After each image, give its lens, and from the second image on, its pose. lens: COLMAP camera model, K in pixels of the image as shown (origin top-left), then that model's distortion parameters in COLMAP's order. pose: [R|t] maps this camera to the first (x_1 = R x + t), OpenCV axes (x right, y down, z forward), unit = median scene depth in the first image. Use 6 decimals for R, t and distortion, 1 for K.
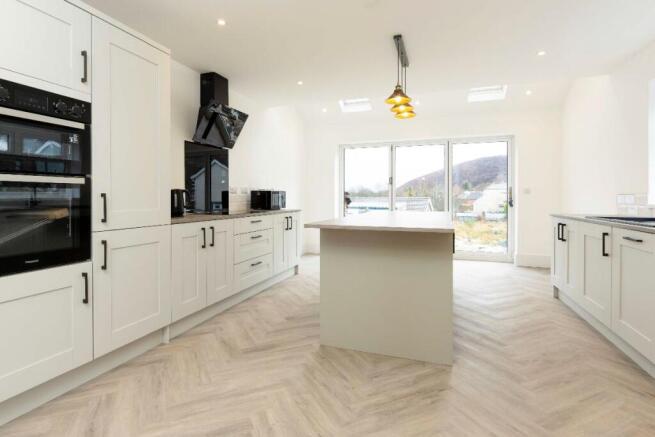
lens RADIAL K [[334.7, 0, 318.6], [0, 334.7, 198.3], [0, 0, 1]] dist [-0.004042, -0.000942]
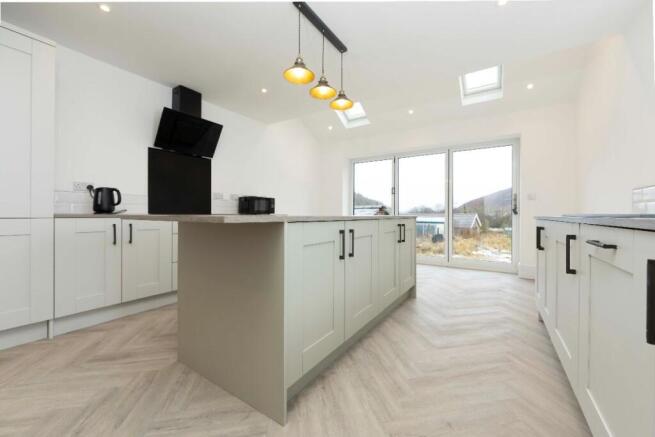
lens RADIAL K [[256.1, 0, 328.8], [0, 256.1, 214.9], [0, 0, 1]] dist [-0.004490, -0.001116]
pose [[0.977299, 0.003013, -0.211846, 0.457462], [-0.002759, 0.999995, 0.001497, 0.058861], [0.211849, -0.000878, 0.977302, 0.396736]]
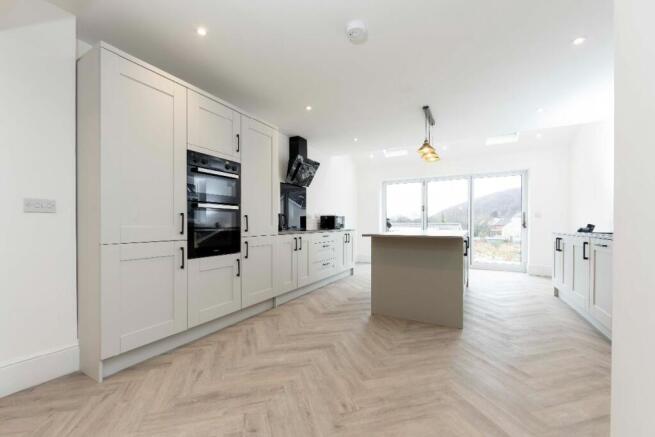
lens RADIAL K [[264.9, 0, 320.3], [0, 264.9, 226.3], [0, 0, 1]] dist [0.001089, 0.000765]
pose [[0.986313, 0.000005, -0.164884, -0.024254], [0.001257, 0.999971, 0.007549, 0.024943], [0.164879, -0.007653, 0.986284, -0.209808]]
